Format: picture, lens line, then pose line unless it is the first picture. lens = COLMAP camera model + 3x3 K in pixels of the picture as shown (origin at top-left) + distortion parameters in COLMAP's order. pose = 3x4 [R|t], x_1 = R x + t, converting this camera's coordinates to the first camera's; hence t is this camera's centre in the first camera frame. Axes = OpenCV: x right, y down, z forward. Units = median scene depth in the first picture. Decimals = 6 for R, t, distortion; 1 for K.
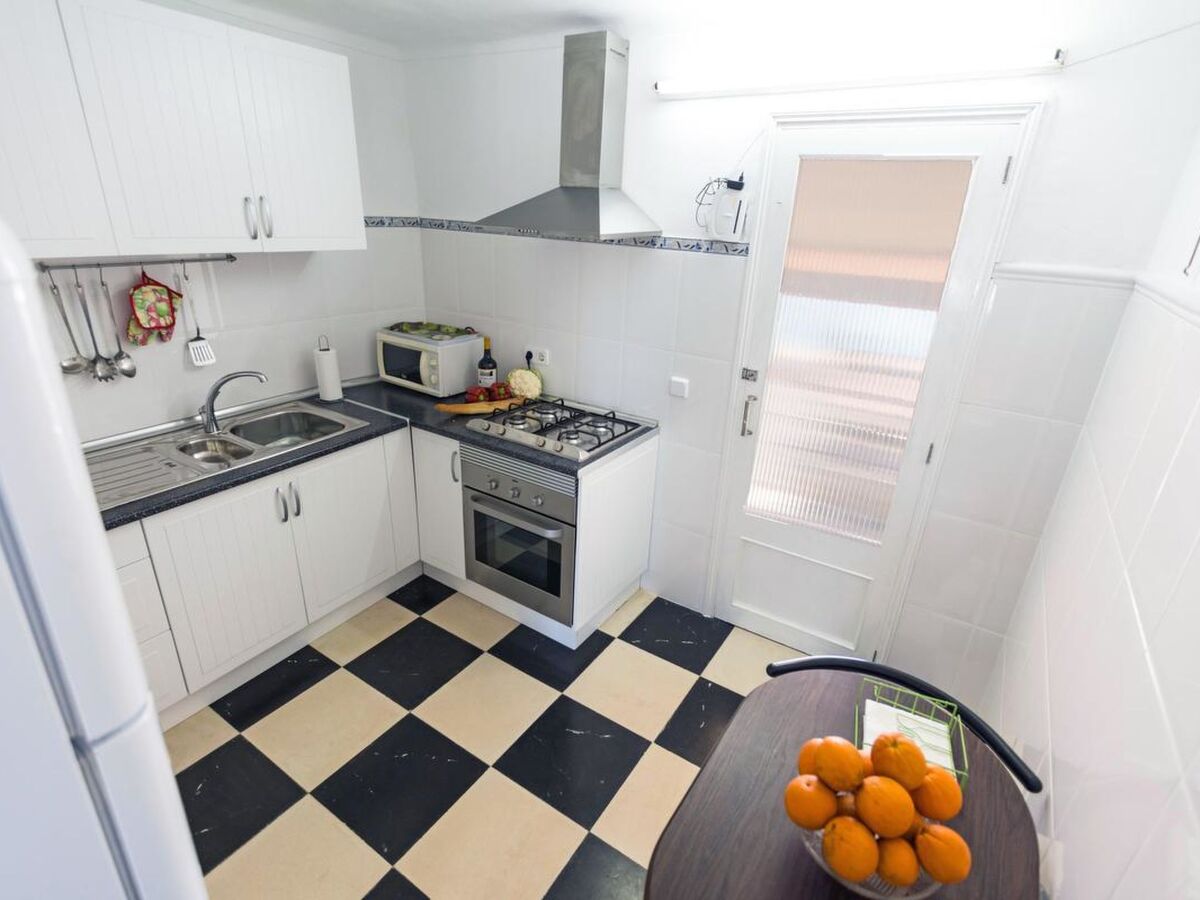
lens RADIAL K [[601.1, 0, 600.0], [0, 601.1, 450.0], [0, 0, 1]] dist [0.002383, 0.000073]
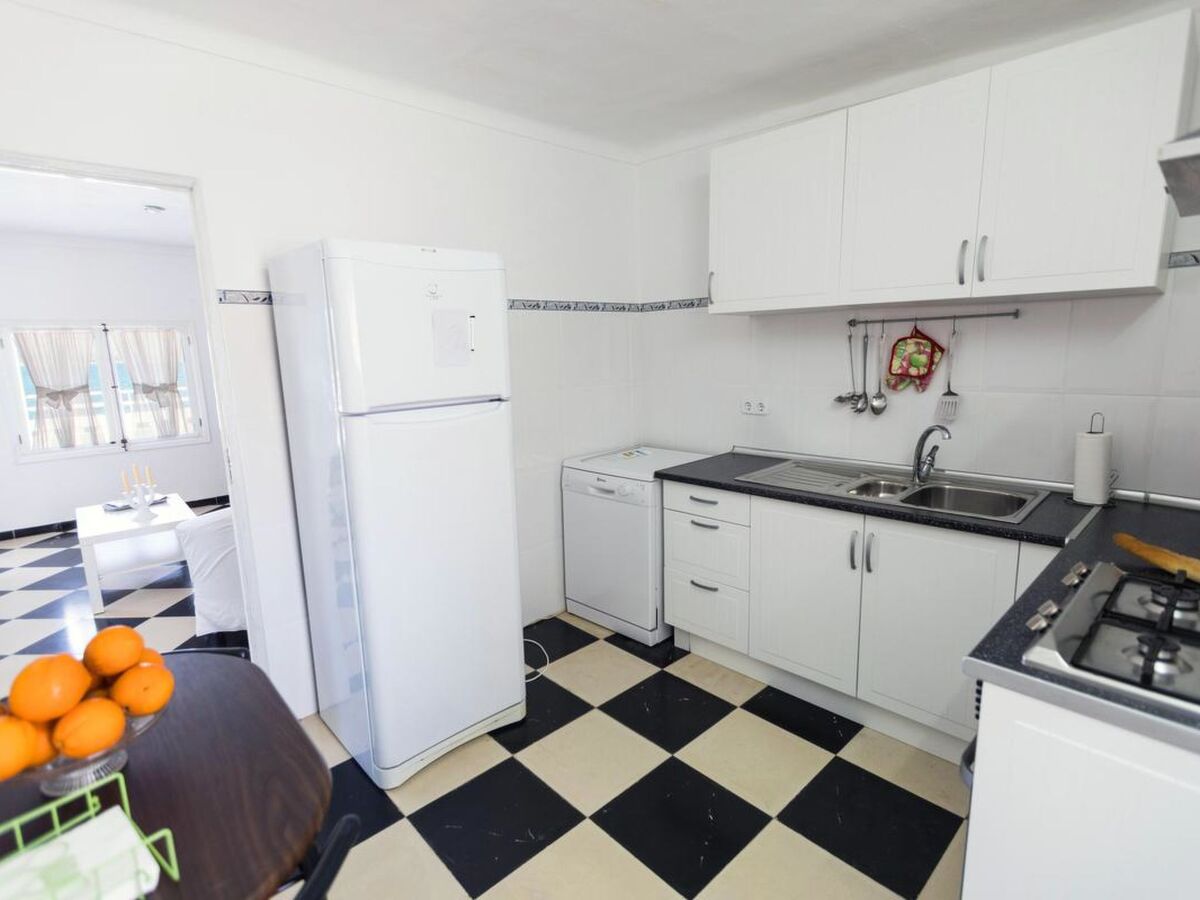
lens RADIAL K [[601.1, 0, 600.0], [0, 601.1, 450.0], [0, 0, 1]] dist [0.002383, 0.000073]
pose [[-0.242764, 0.127354, -0.961690, 0.441884], [-0.347370, 0.914197, 0.208753, -0.106957], [0.905759, 0.384740, -0.177695, 0.694604]]
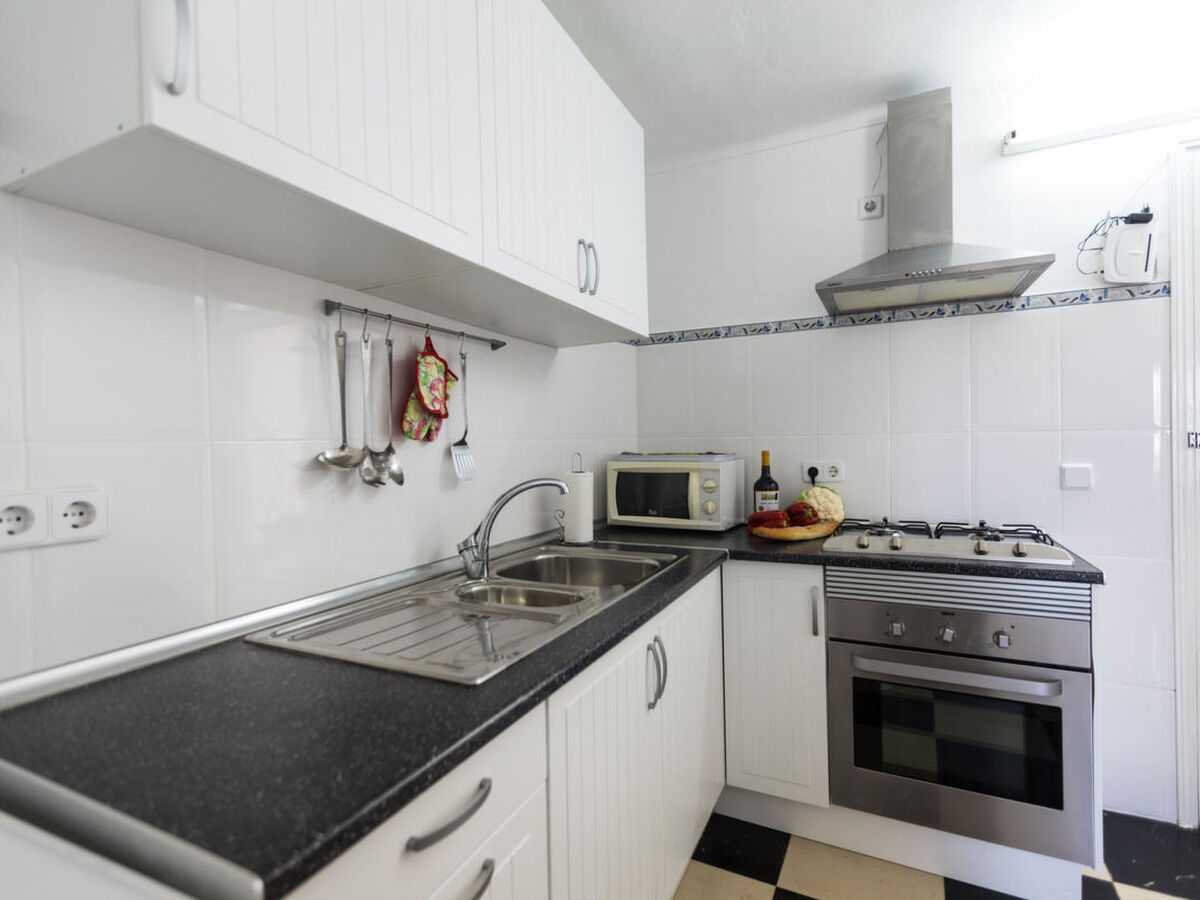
lens RADIAL K [[601.1, 0, 600.0], [0, 601.1, 450.0], [0, 0, 1]] dist [0.002383, 0.000073]
pose [[0.992560, -0.063842, 0.103680, -0.587035], [0.097218, 0.928204, -0.359147, 0.086633], [-0.073308, 0.366554, 0.927504, 0.354168]]
